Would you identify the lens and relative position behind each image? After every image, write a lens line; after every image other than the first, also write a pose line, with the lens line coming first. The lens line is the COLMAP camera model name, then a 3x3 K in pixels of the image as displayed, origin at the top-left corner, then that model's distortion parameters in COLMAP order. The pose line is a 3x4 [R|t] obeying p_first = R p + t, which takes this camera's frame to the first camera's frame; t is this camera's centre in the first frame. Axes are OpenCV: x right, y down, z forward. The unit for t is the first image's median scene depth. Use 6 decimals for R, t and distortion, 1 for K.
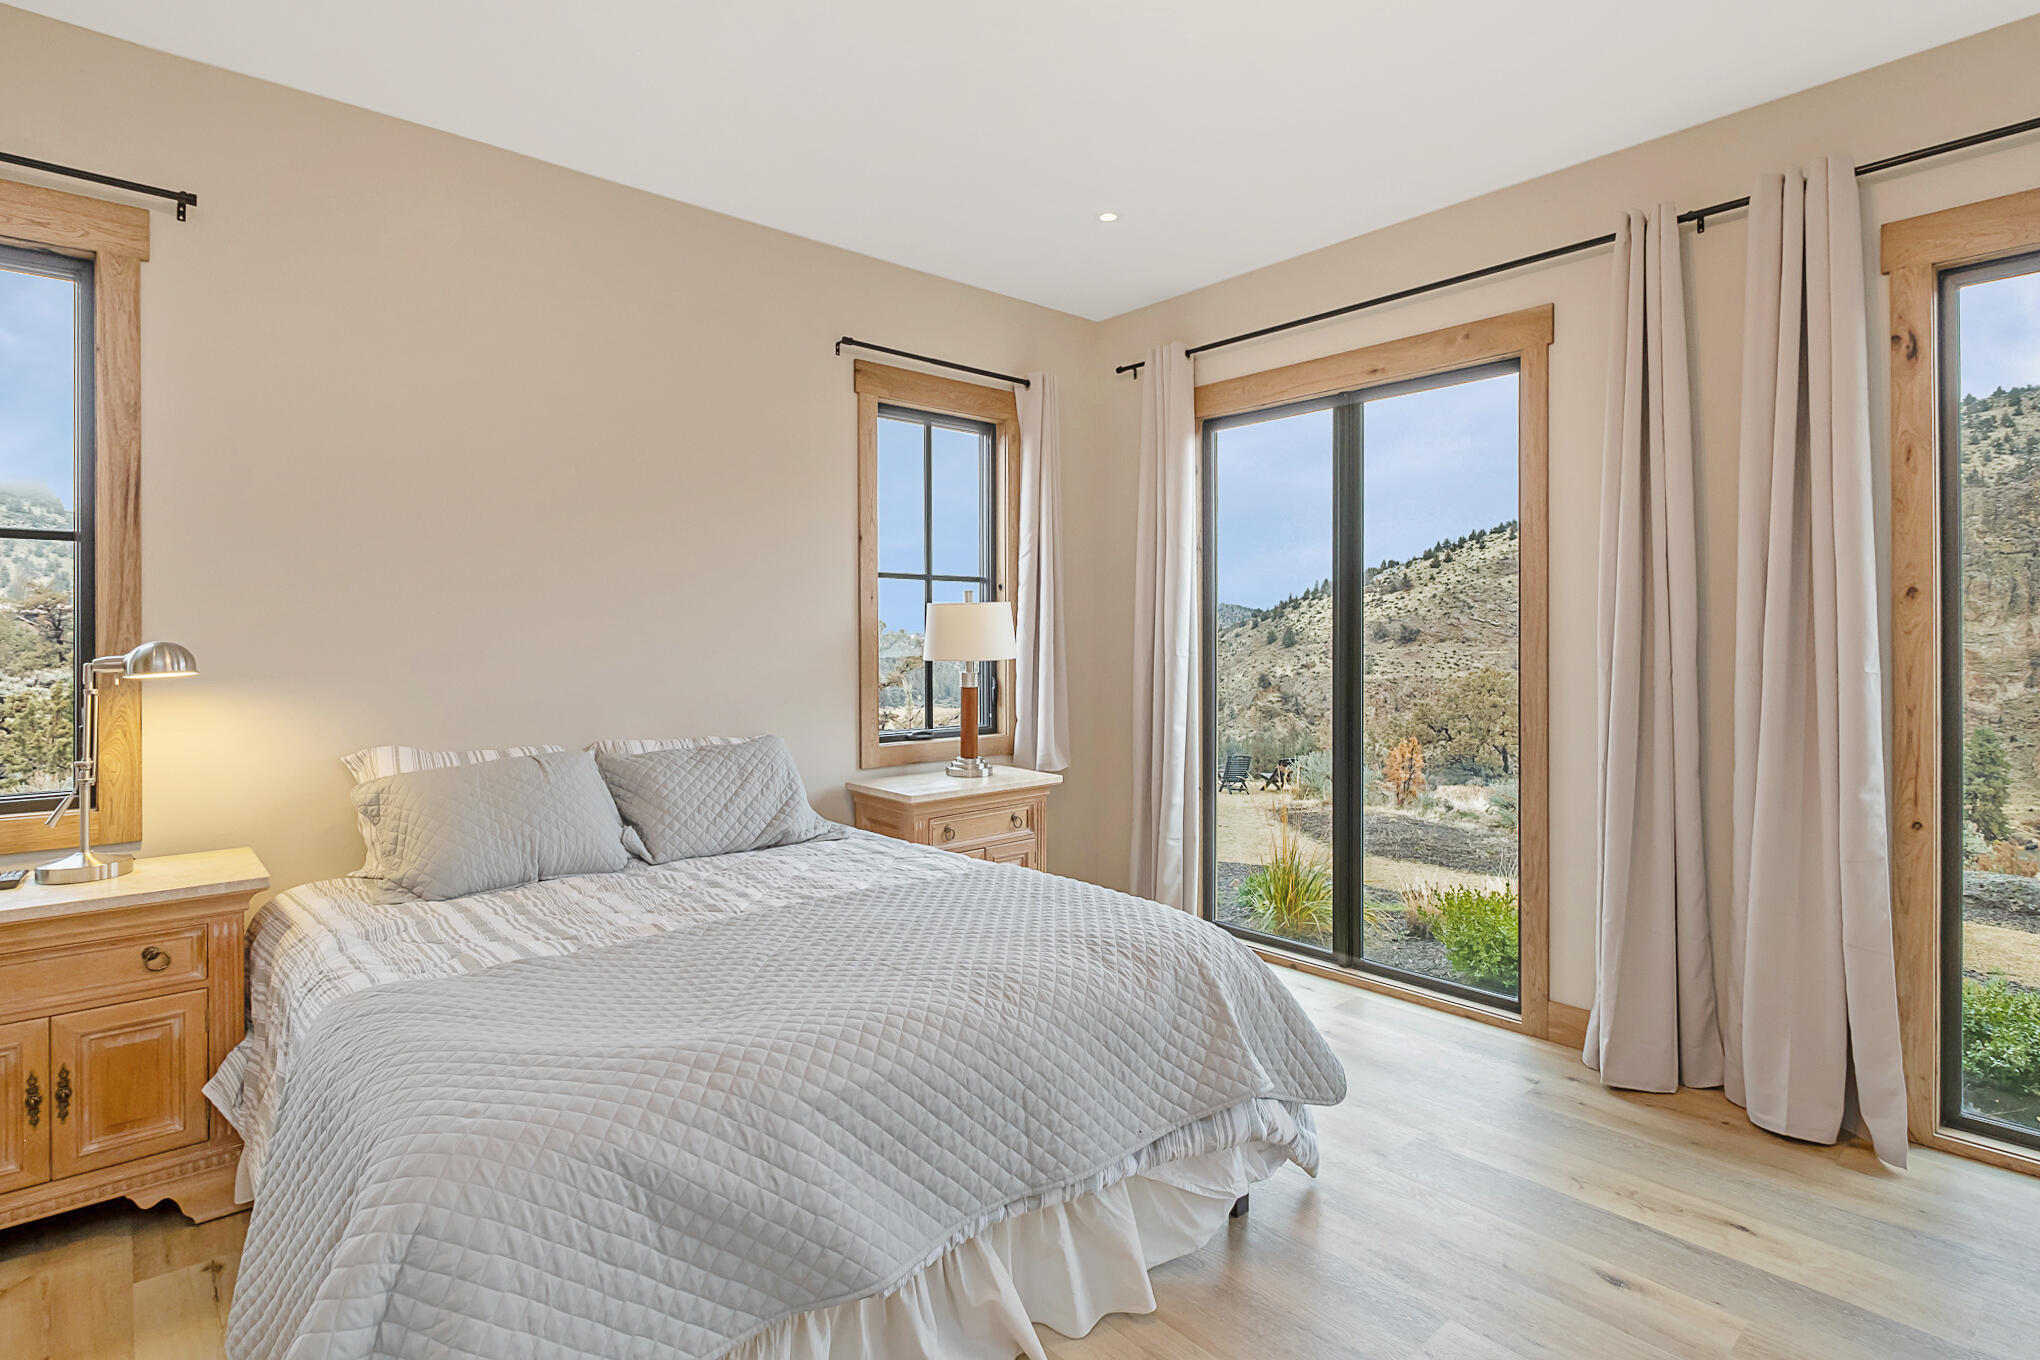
lens RADIAL K [[1031.0, 0, 1019.4], [0, 1031.0, 635.5], [0, 0, 1]] dist [-0.000217, -0.000680]
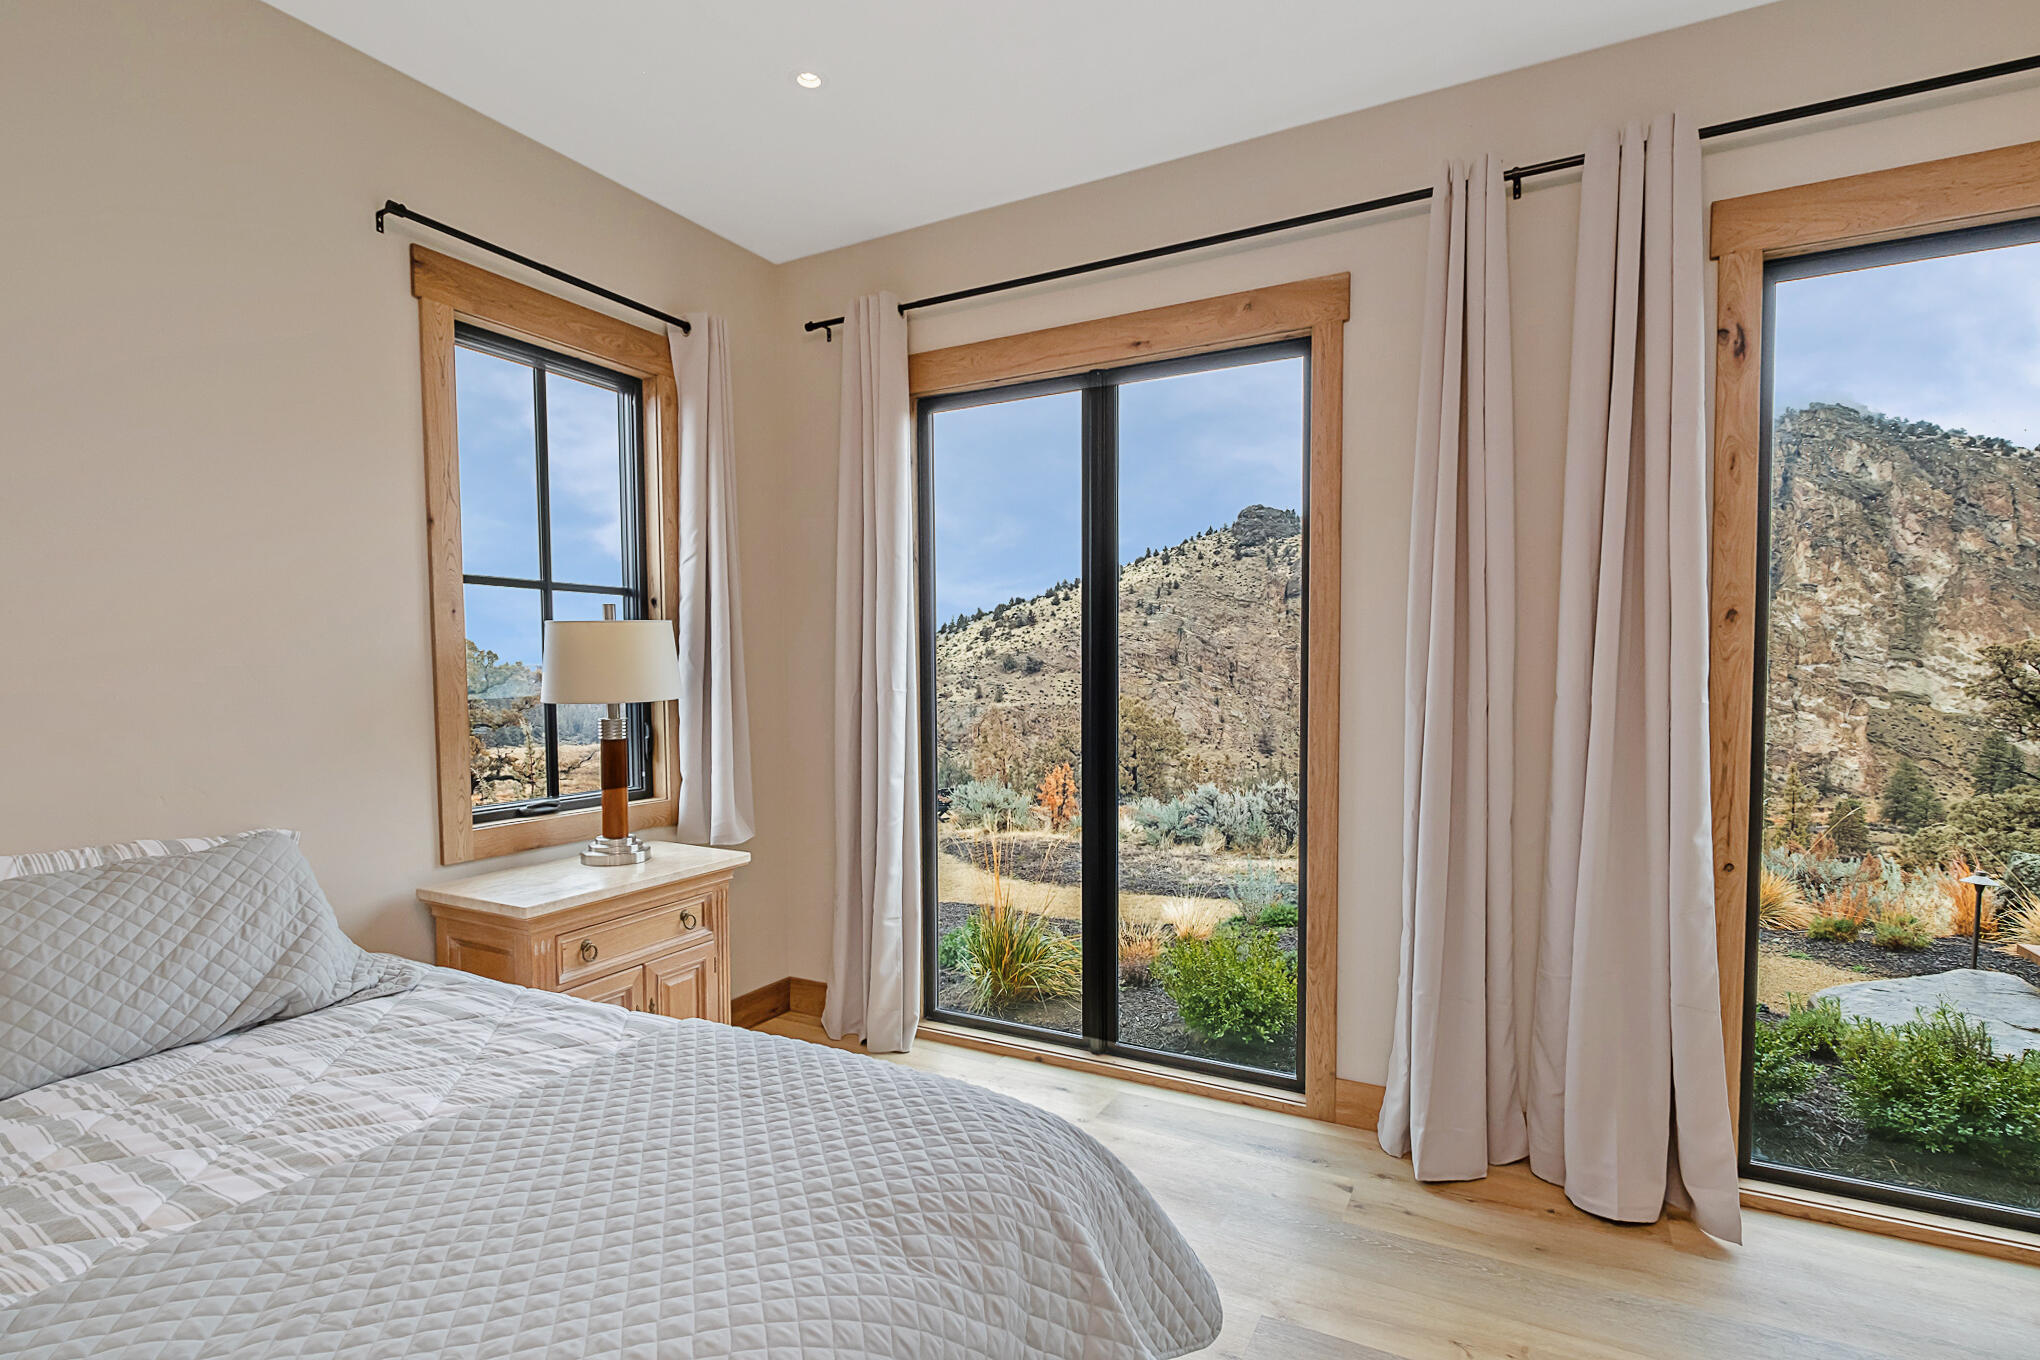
lens RADIAL K [[995.3, 0, 1031.2], [0, 995.3, 715.7], [0, 0, 1]] dist [-0.000122, -0.001776]
pose [[0.936004, -0.021210, 0.351349, -0.020428], [0.004067, 0.998768, 0.049458, 0.000709], [-0.351965, -0.044864, 0.934937, 0.267027]]
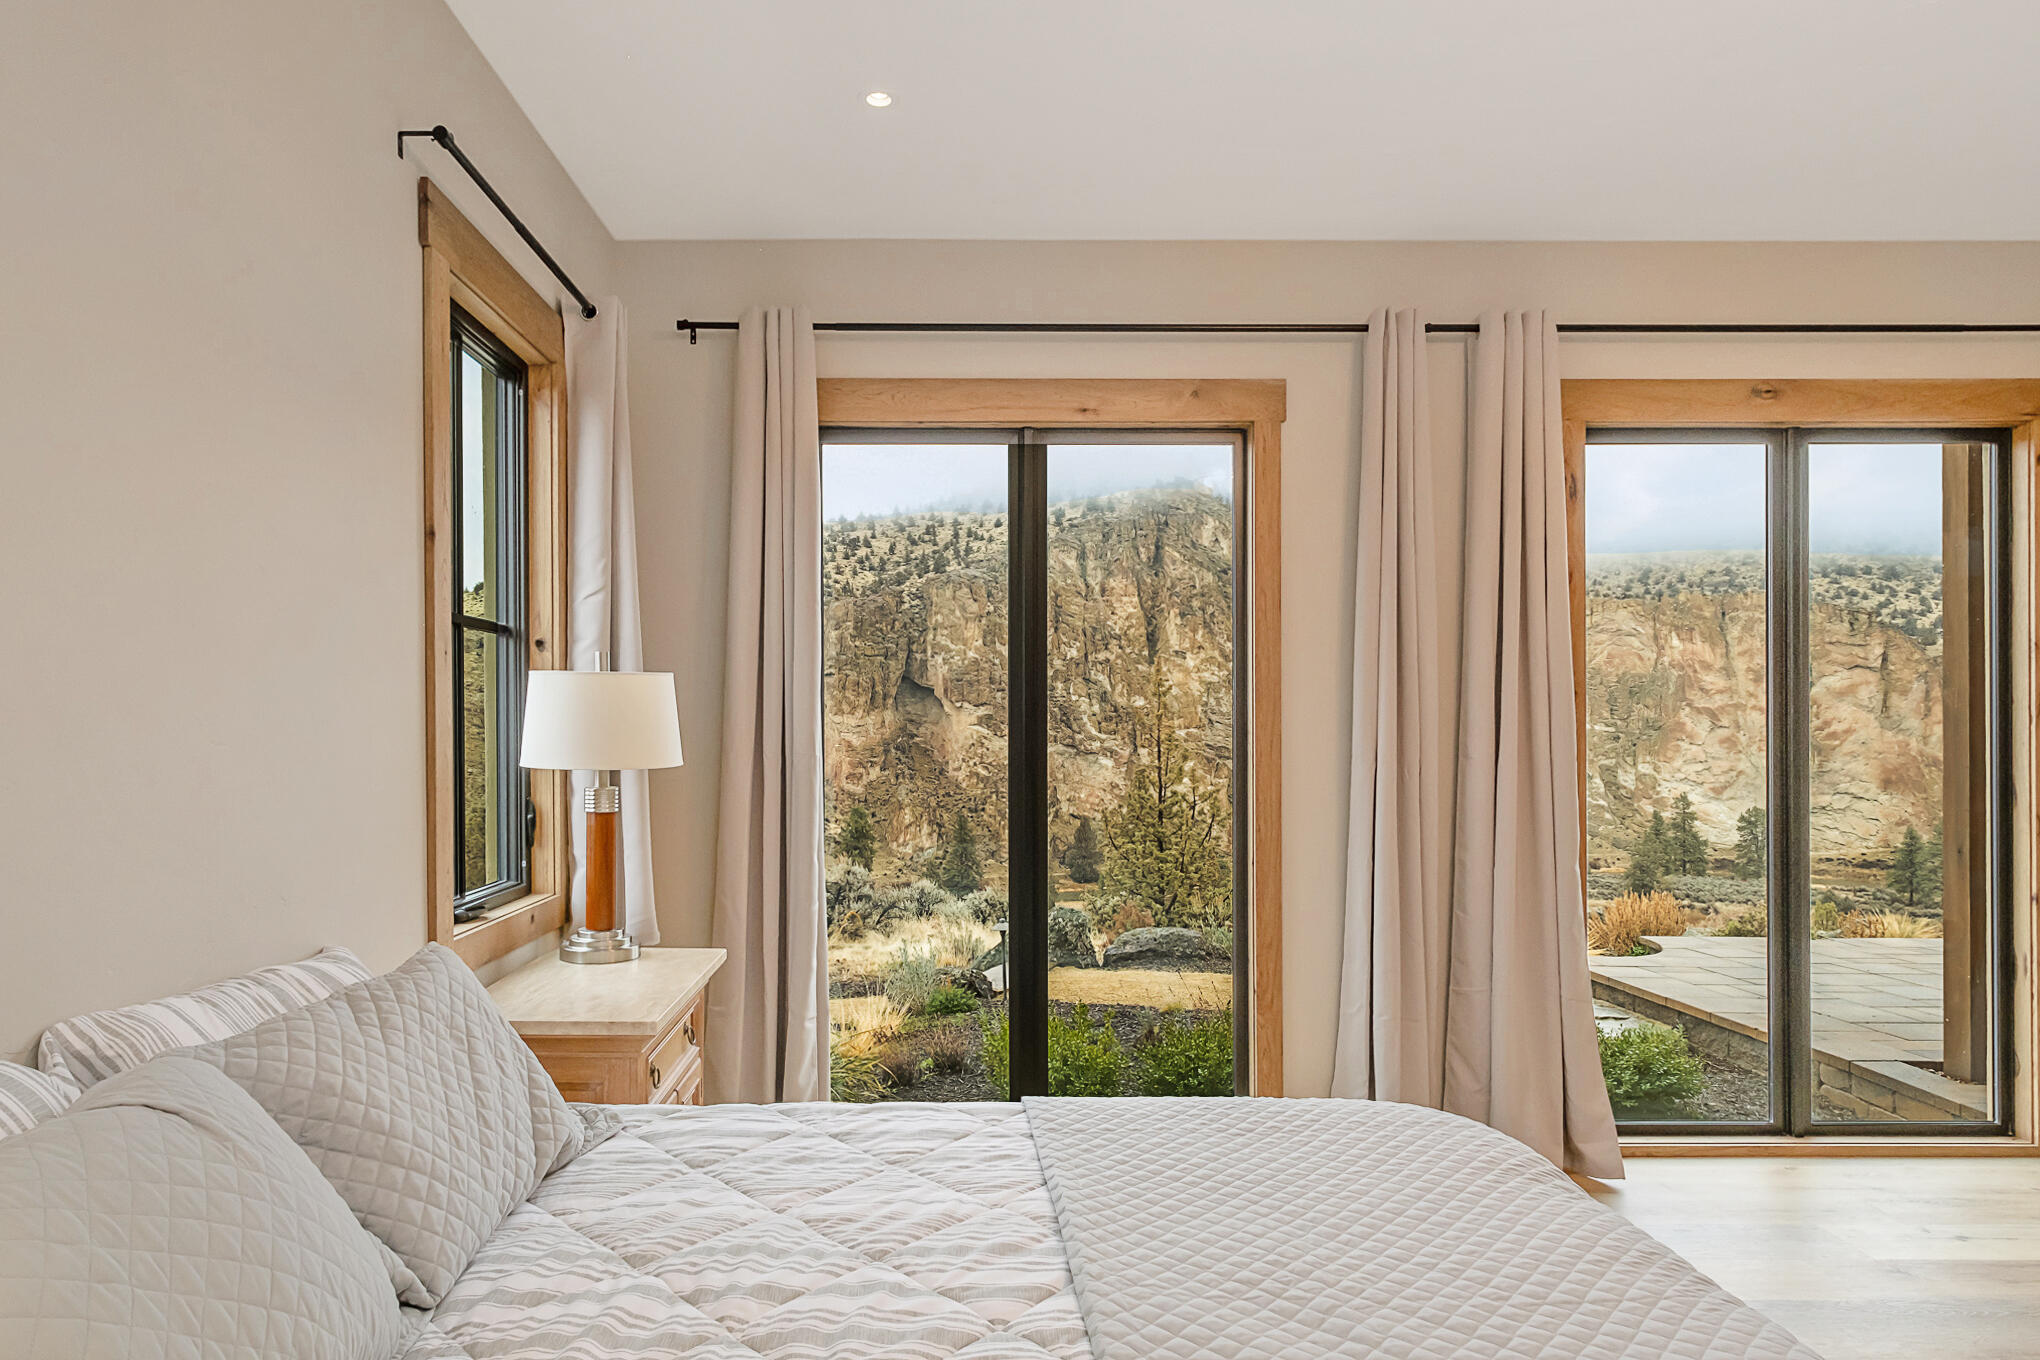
lens RADIAL K [[1220.1, 0, 983.6], [0, 1220.1, 726.9], [0, 0, 1]] dist [0.016278, 0.000073]
pose [[0.648085, 0.003236, 0.761561, -0.447817], [-0.004960, 0.999988, -0.000029, -0.000946], [-0.761552, -0.003759, 0.648093, 0.415329]]
